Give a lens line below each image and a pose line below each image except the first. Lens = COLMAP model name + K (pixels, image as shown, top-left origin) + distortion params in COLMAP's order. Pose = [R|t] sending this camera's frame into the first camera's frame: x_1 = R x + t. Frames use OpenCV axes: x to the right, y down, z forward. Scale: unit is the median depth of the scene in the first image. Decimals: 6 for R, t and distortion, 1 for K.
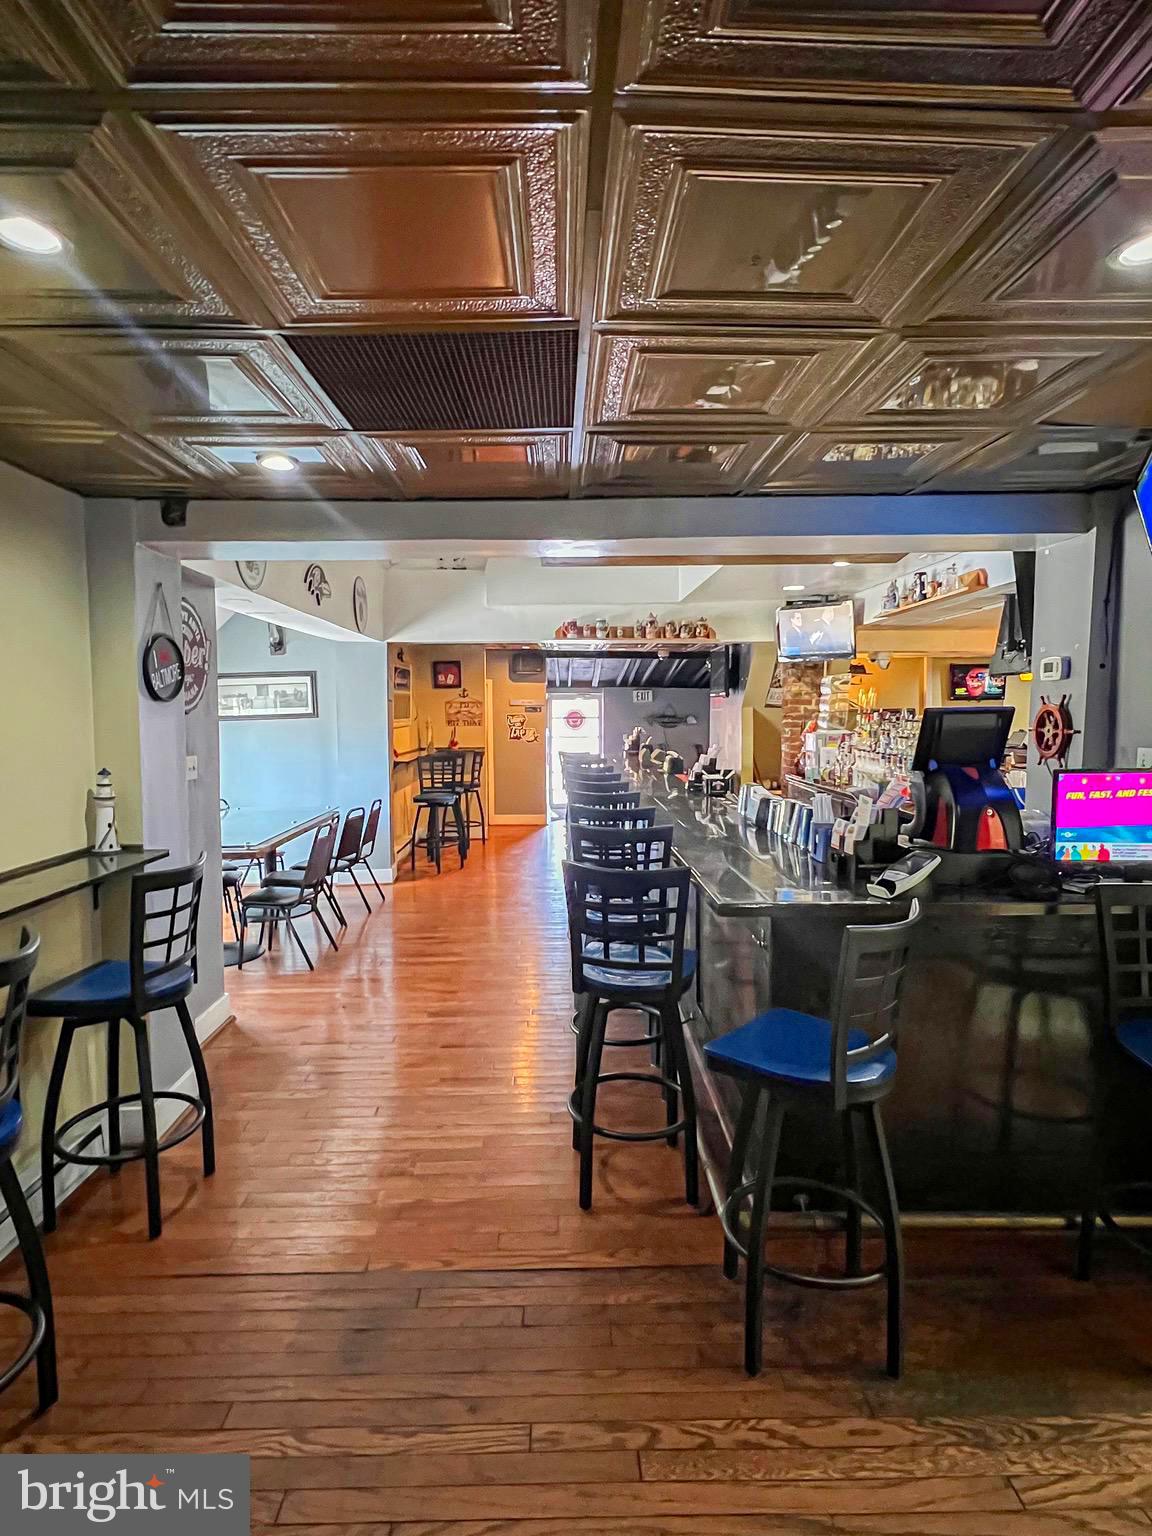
lens RADIAL K [[830.5, 0, 579.7], [0, 830.5, 769.4], [0, 0, 1]] dist [-0.002176, -0.001005]
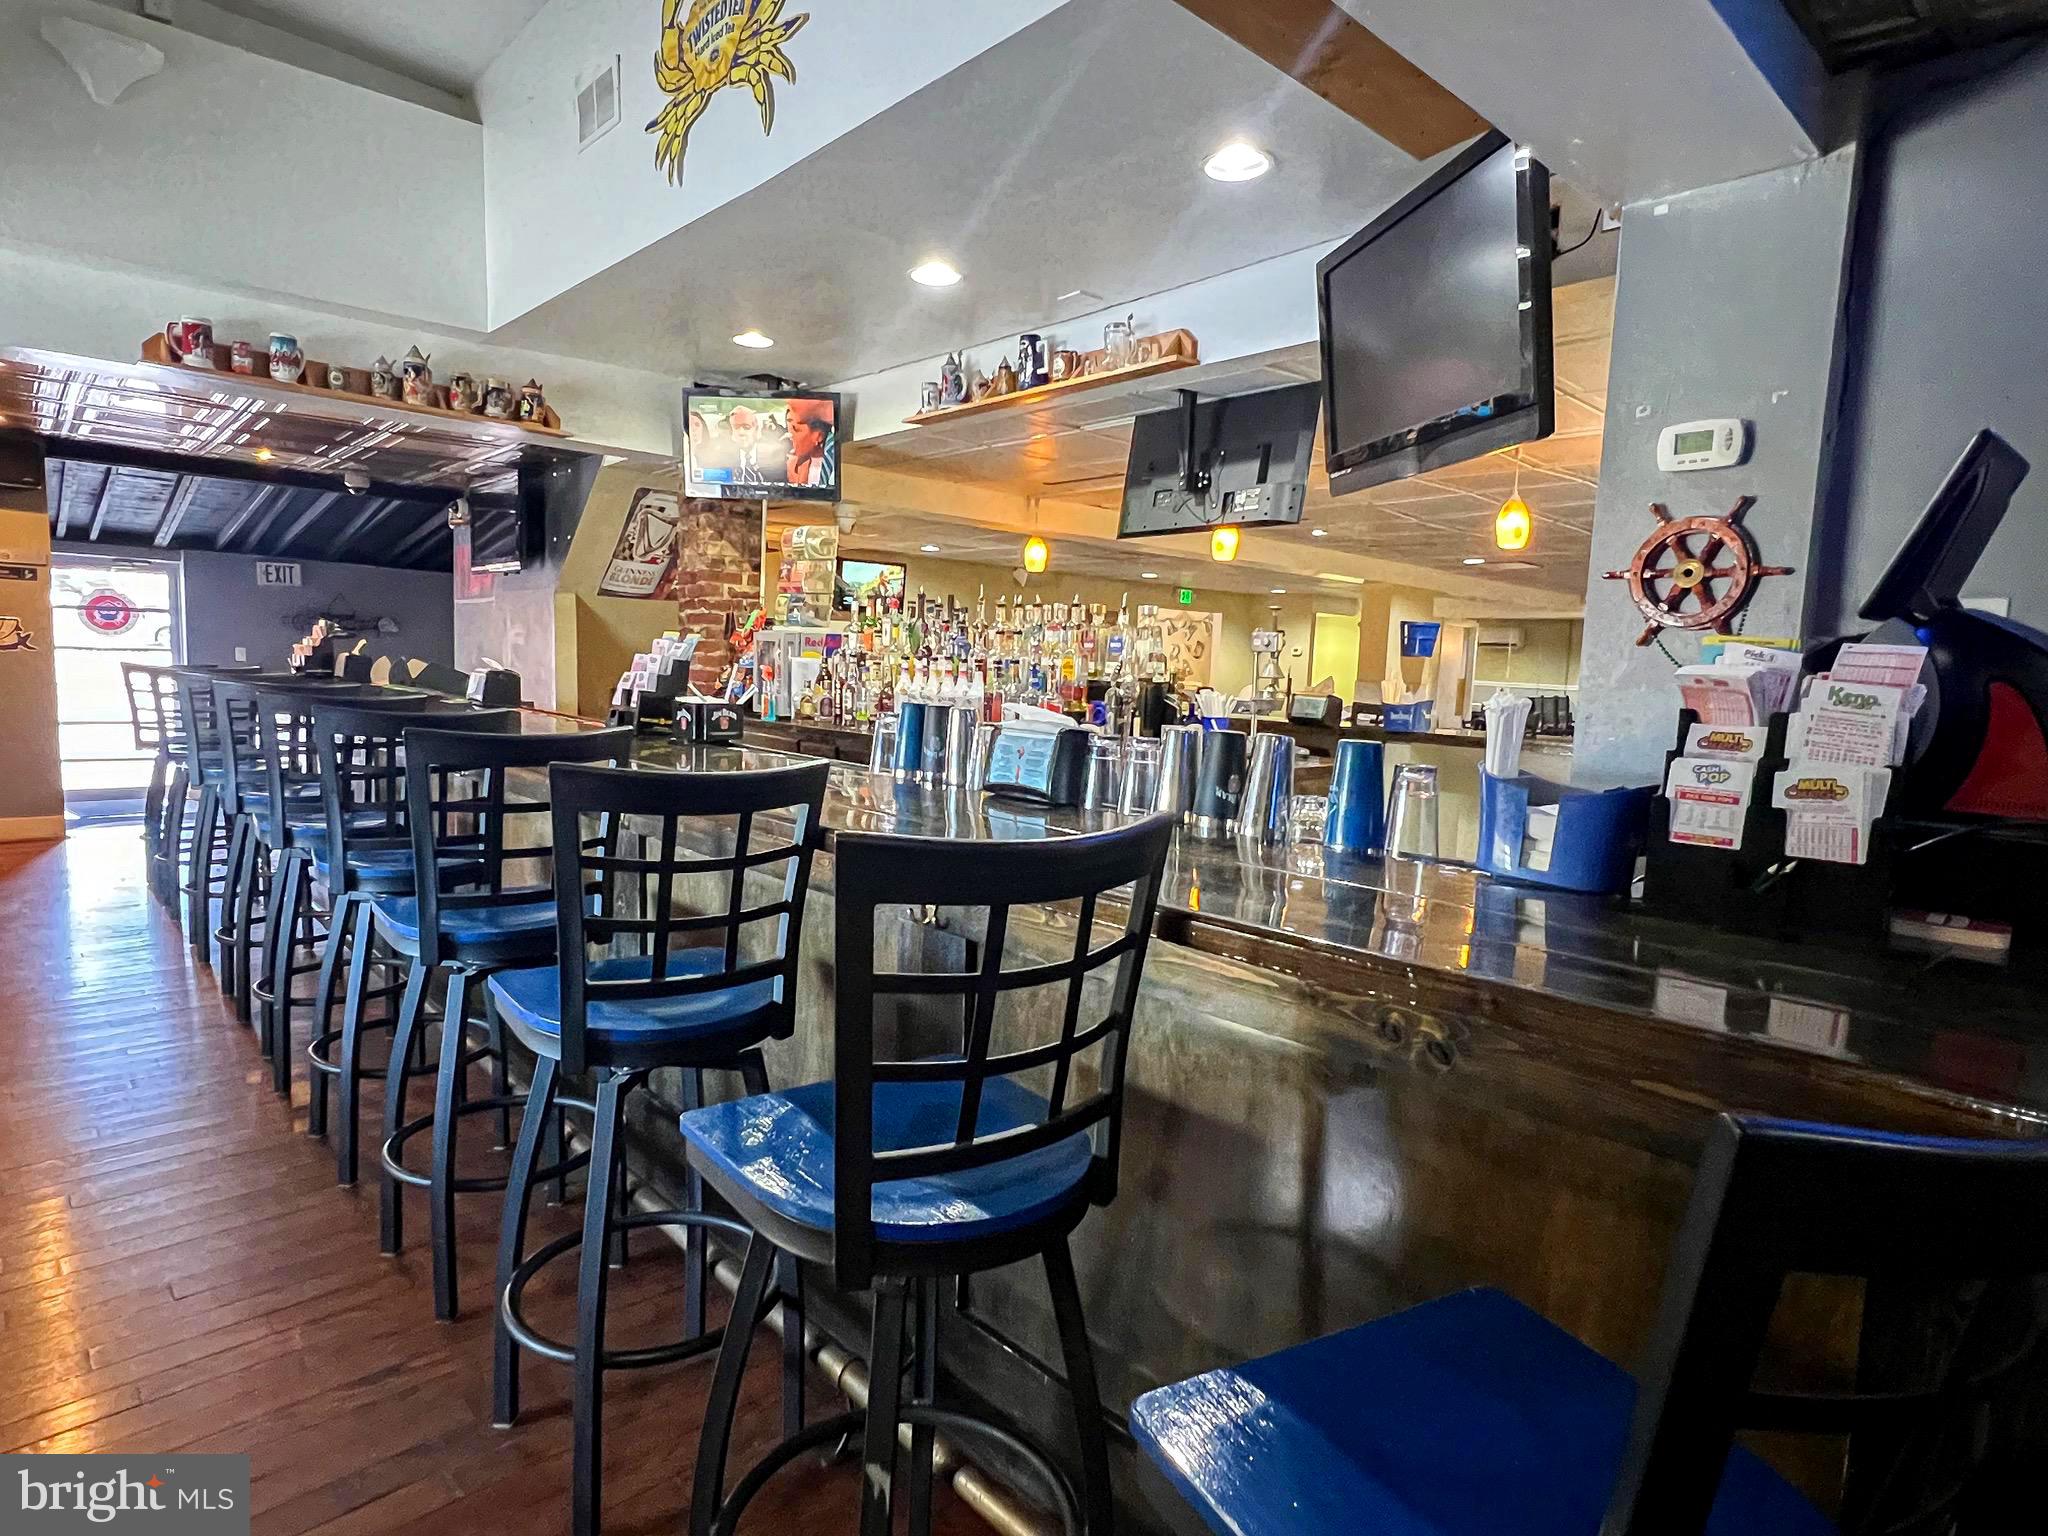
lens RADIAL K [[1107.3, 0, 1014.8], [0, 1107.3, 775.1], [0, 0, 1]] dist [-0.002176, -0.001005]
pose [[0.748109, -0.036835, 0.662553, -0.074258], [0.009600, 0.998954, 0.044698, 0.017460], [-0.663506, -0.027079, 0.747680, 0.331158]]
